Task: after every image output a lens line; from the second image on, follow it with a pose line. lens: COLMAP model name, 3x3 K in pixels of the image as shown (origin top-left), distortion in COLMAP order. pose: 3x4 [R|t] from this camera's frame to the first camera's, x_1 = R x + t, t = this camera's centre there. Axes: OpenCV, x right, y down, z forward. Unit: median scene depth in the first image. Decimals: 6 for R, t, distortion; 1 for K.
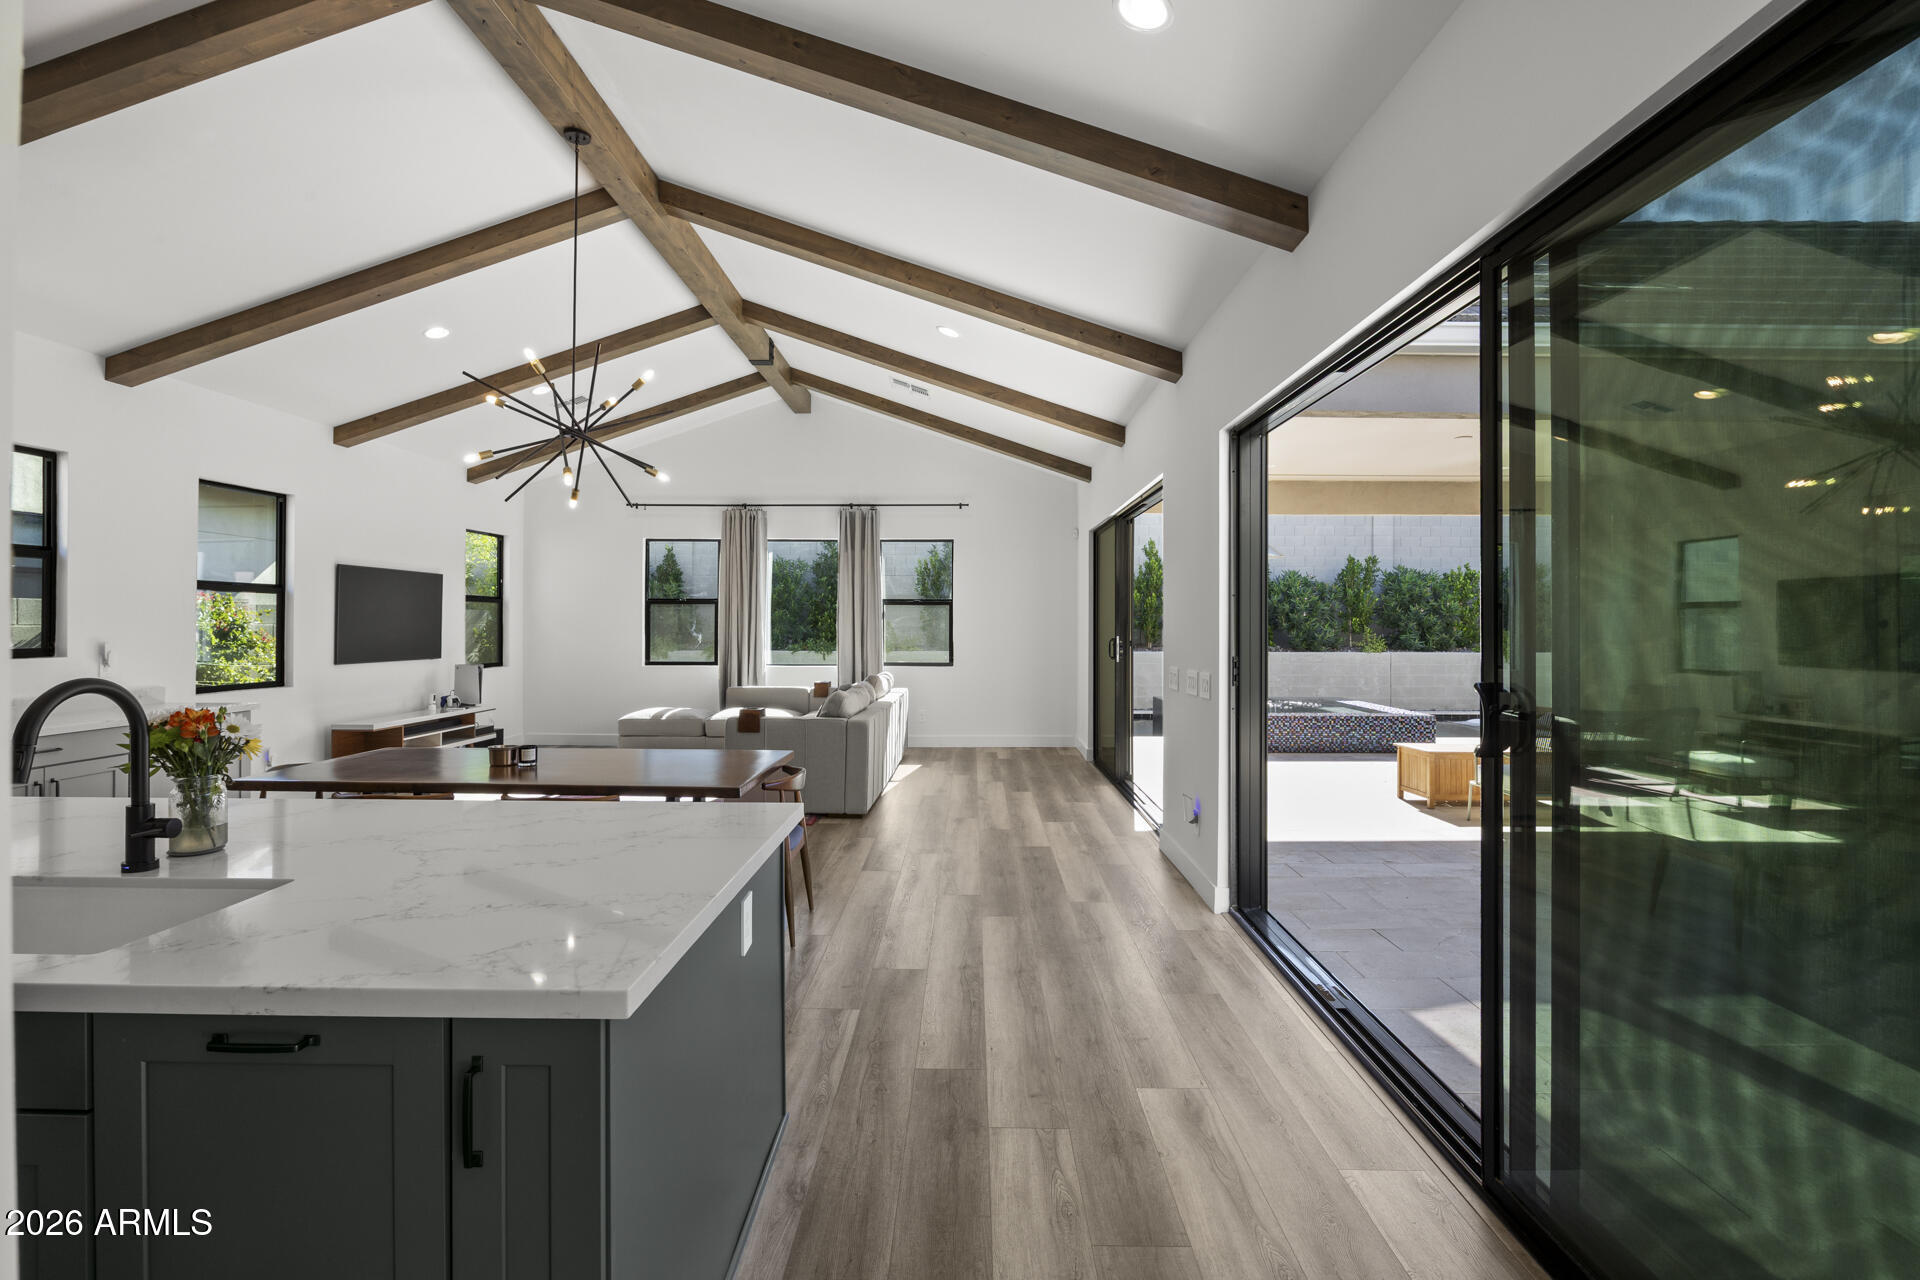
lens RADIAL K [[895.8, 0, 963.1], [0, 895.8, 618.6], [0, 0, 1]] dist [-0.001634, -0.000104]
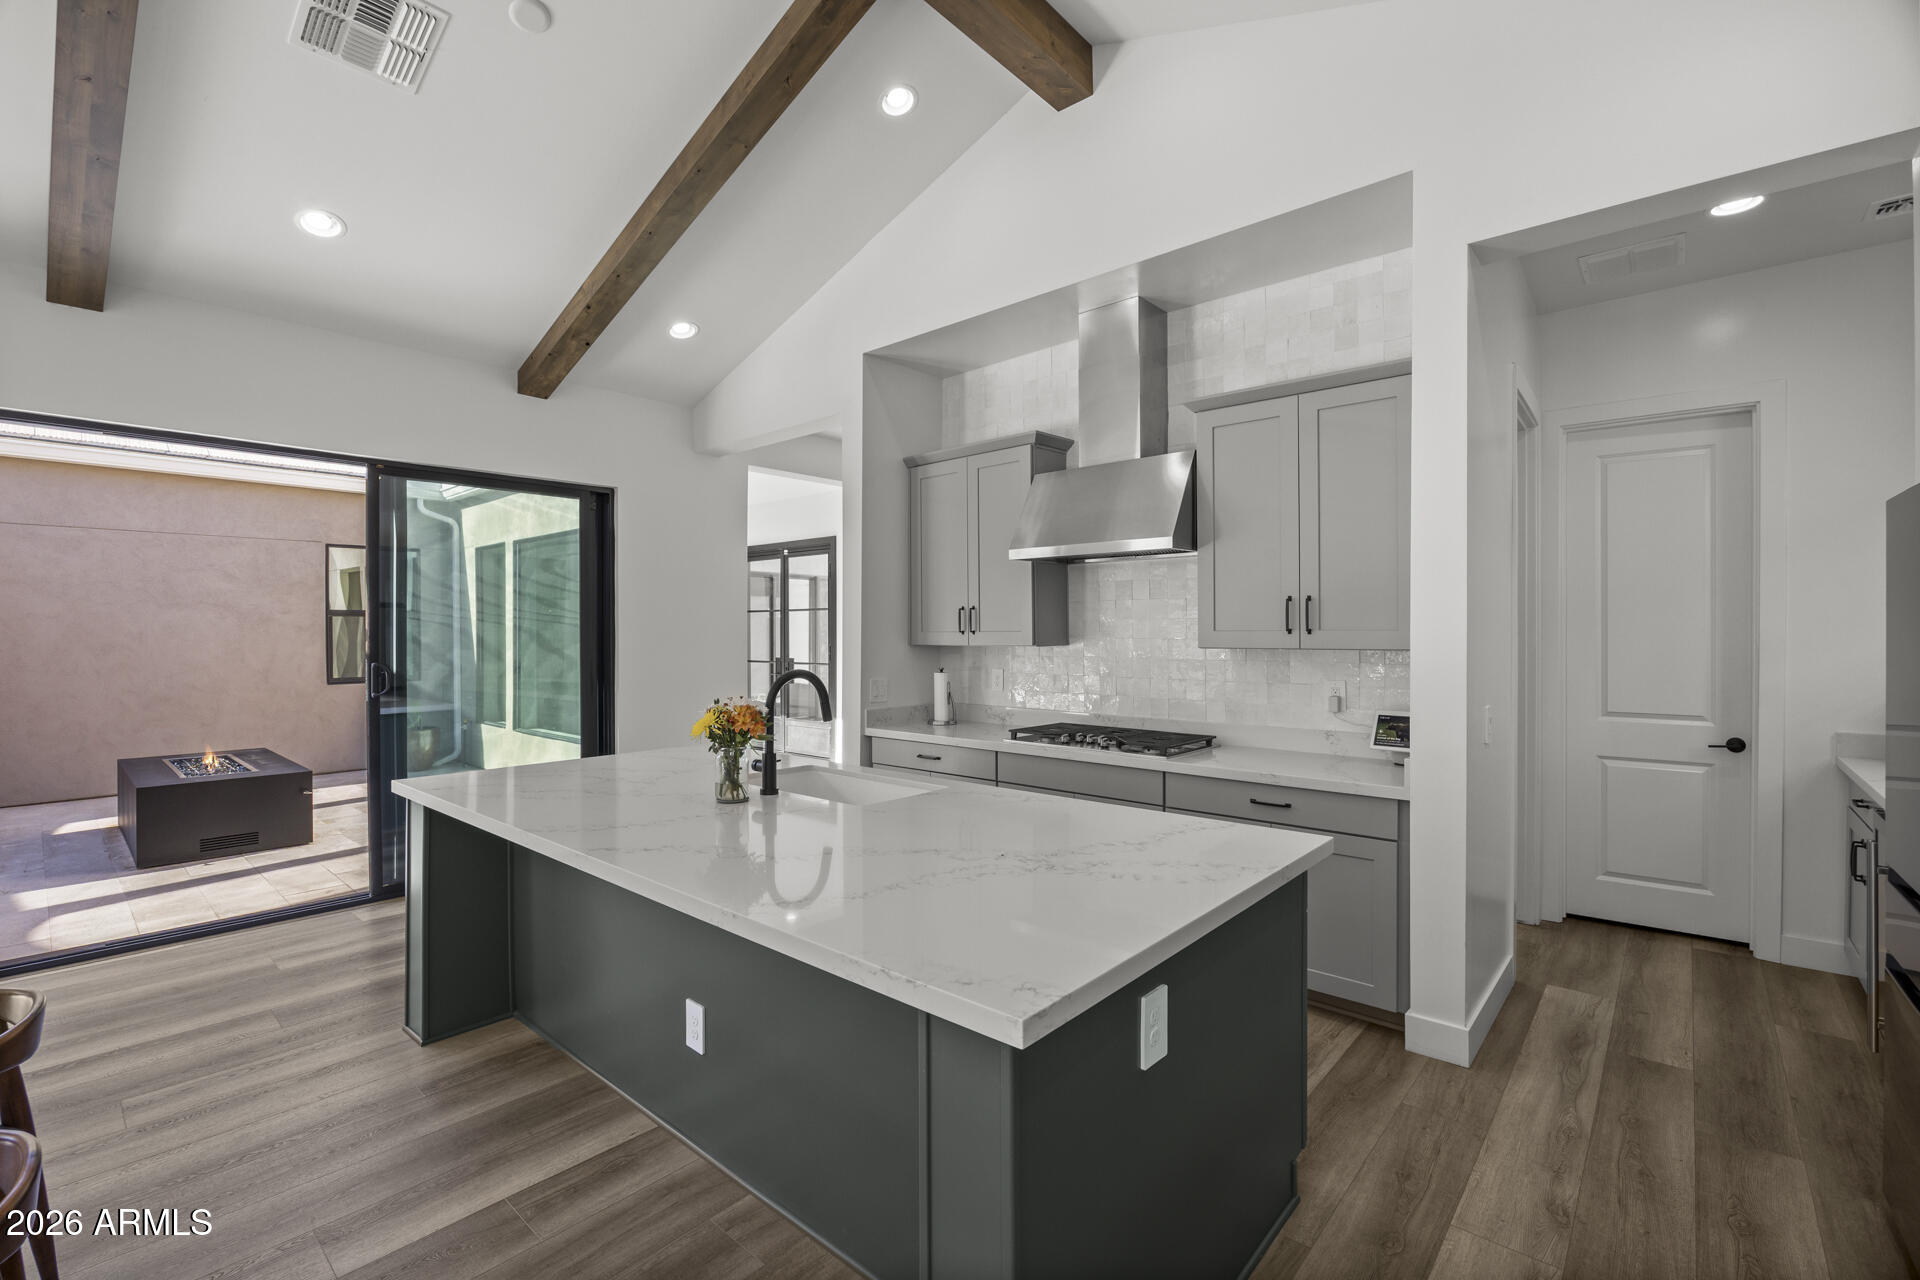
lens RADIAL K [[829.9, 0, 960.0], [0, 829.9, 640.0], [0, 0, 1]] dist [-0.020257, 0.000489]
pose [[-0.761126, -0.005833, 0.648577, -0.479145], [-0.005741, 0.999981, 0.002256, 0.001797], [-0.648578, -0.002007, -0.761145, 0.429860]]
